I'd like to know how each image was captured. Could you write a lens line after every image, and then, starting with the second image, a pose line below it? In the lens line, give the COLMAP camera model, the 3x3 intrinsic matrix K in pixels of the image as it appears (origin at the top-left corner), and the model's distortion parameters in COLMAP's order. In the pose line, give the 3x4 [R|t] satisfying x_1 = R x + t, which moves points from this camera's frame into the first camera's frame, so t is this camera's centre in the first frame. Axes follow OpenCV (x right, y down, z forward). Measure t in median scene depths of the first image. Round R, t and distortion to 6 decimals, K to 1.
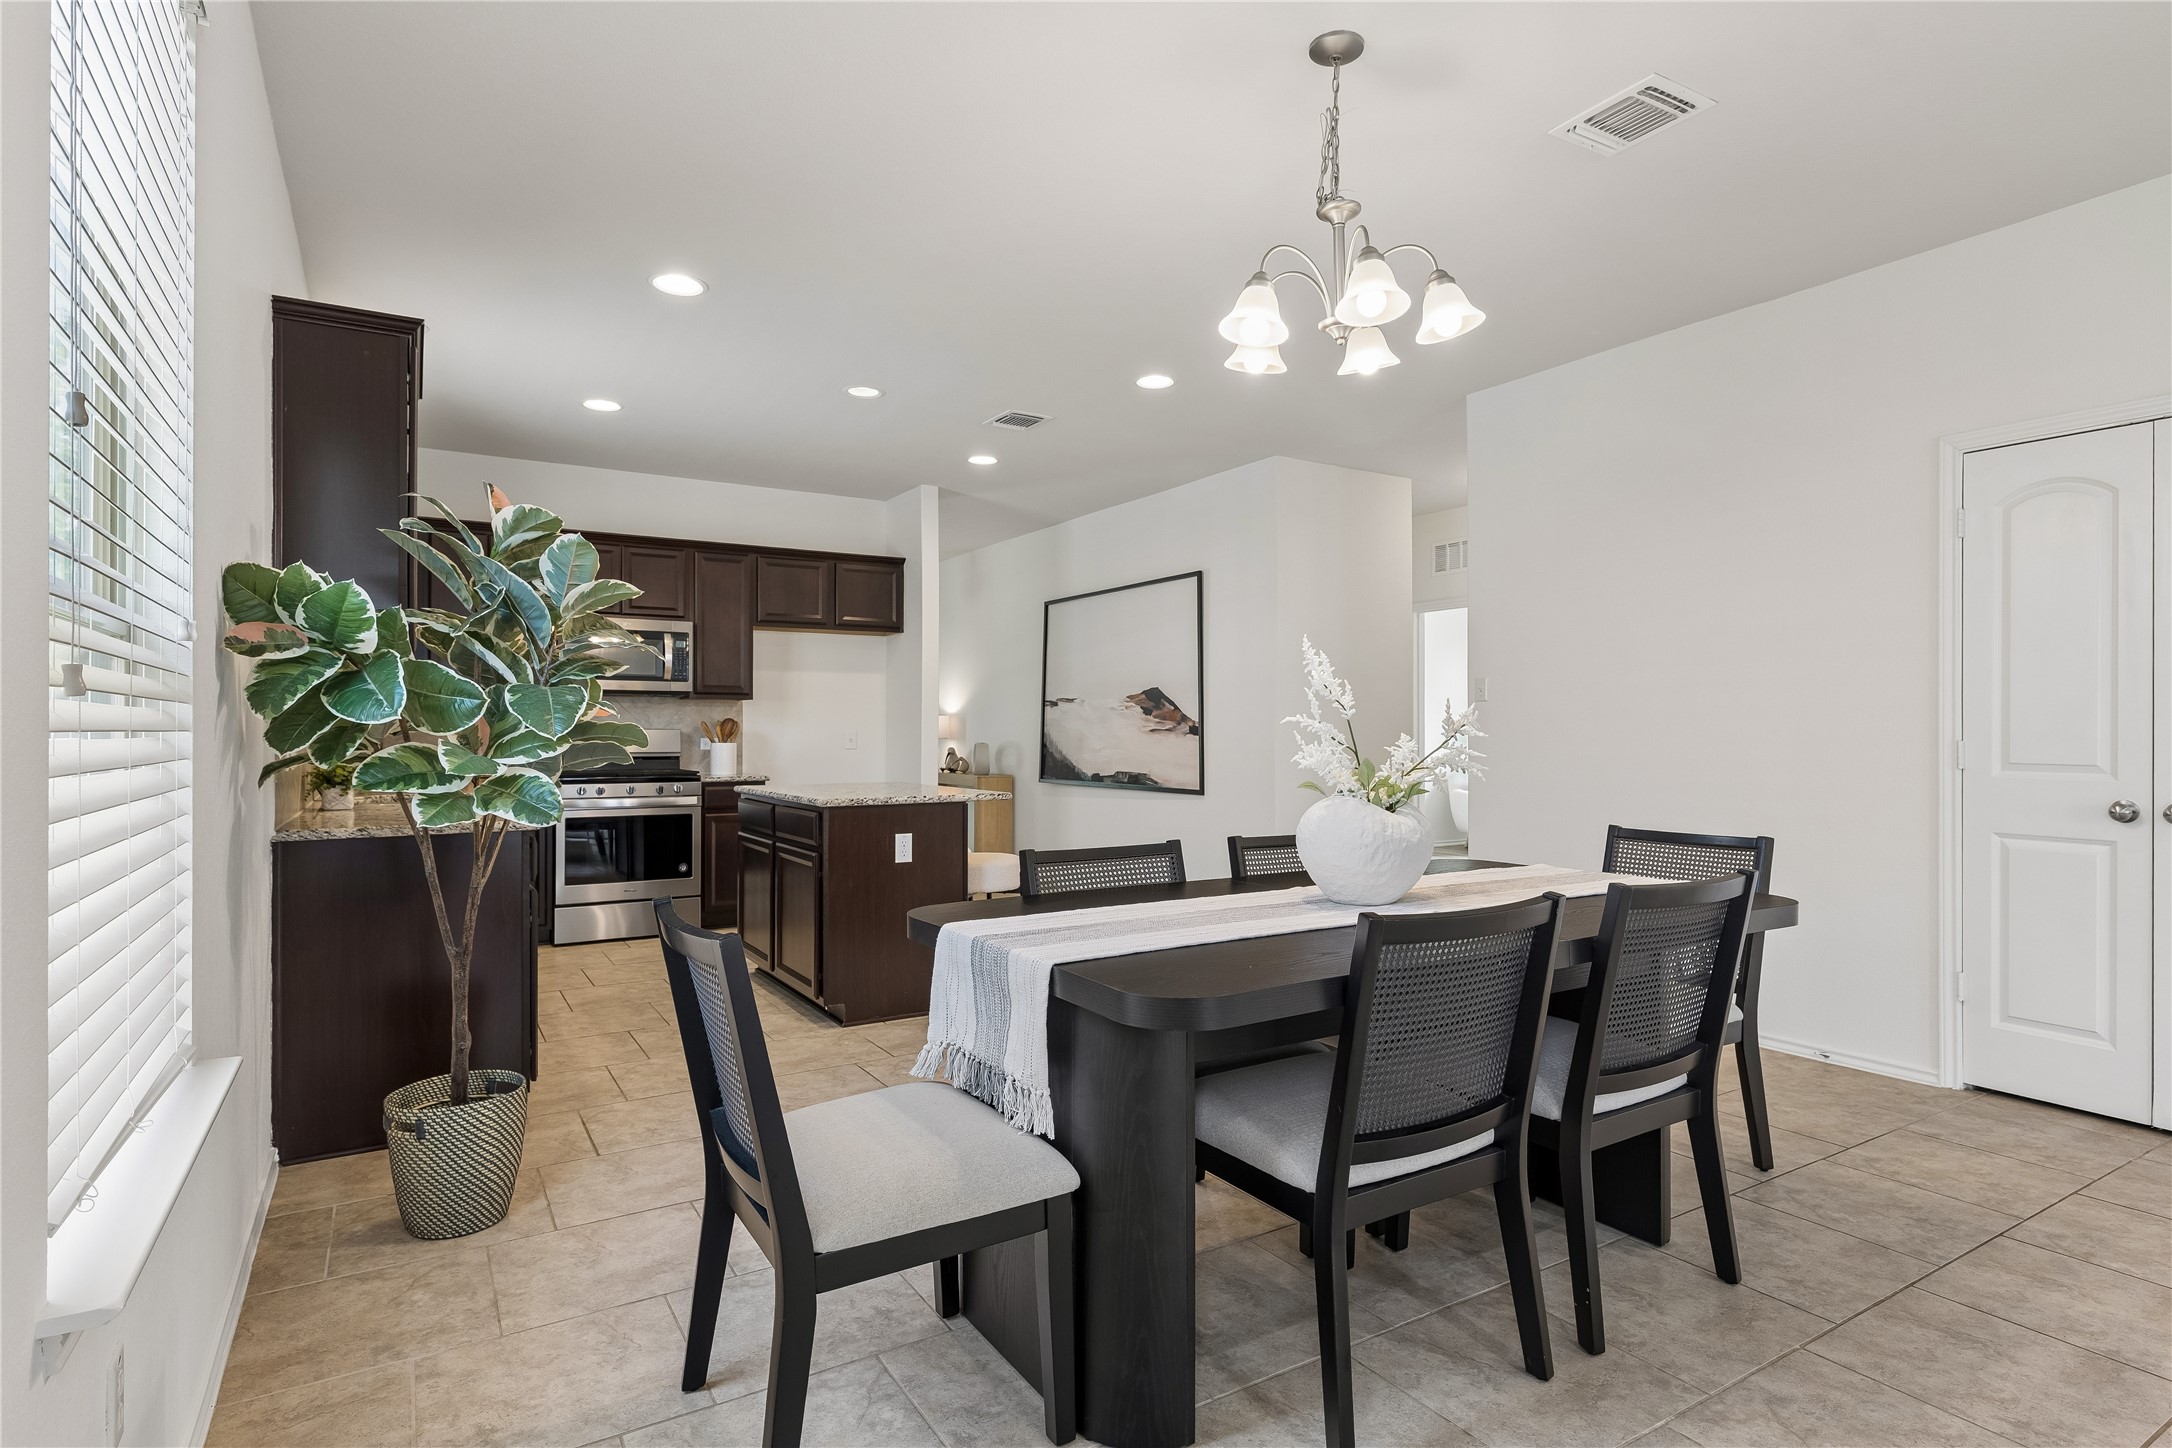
lens RADIAL K [[1111.4, 0, 1092.8], [0, 1111.4, 726.4], [0, 0, 1]] dist [-0.000267, -0.000100]
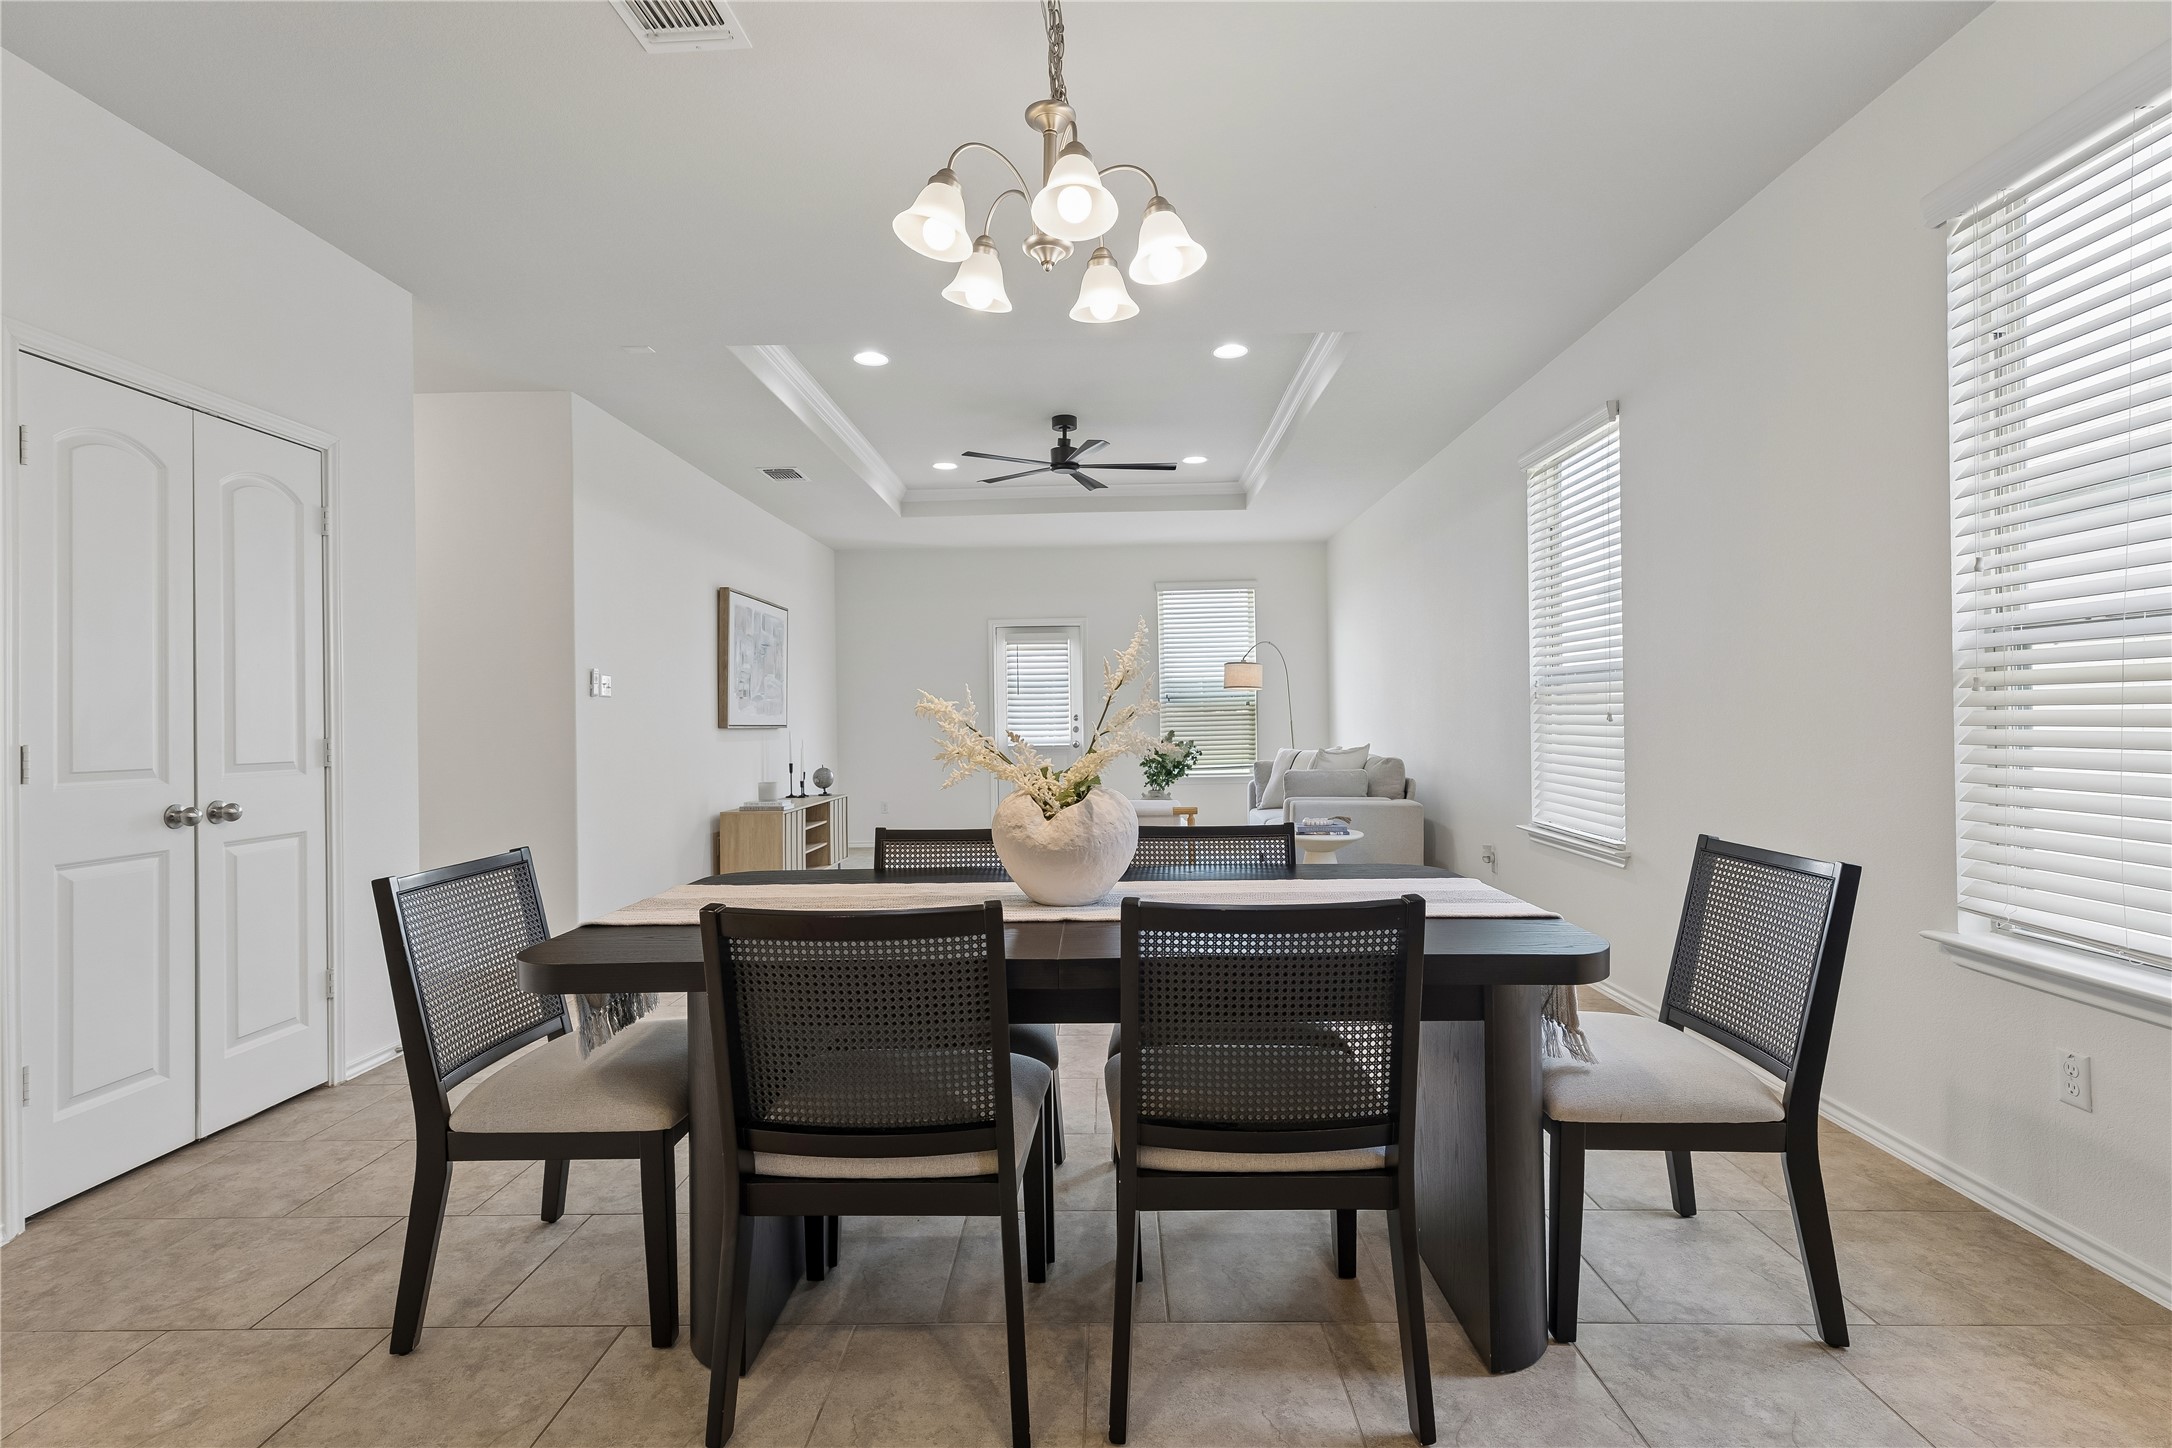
lens RADIAL K [[1020.6, 0, 1095.6], [0, 1020.6, 718.4], [0, 0, 1]] dist [0.001625, -0.000010]
pose [[-0.842171, 0.008500, 0.539143, -0.177905], [0.009492, 0.999955, -0.000938, 0.003013], [-0.539126, 0.004327, -0.842214, 1.289179]]
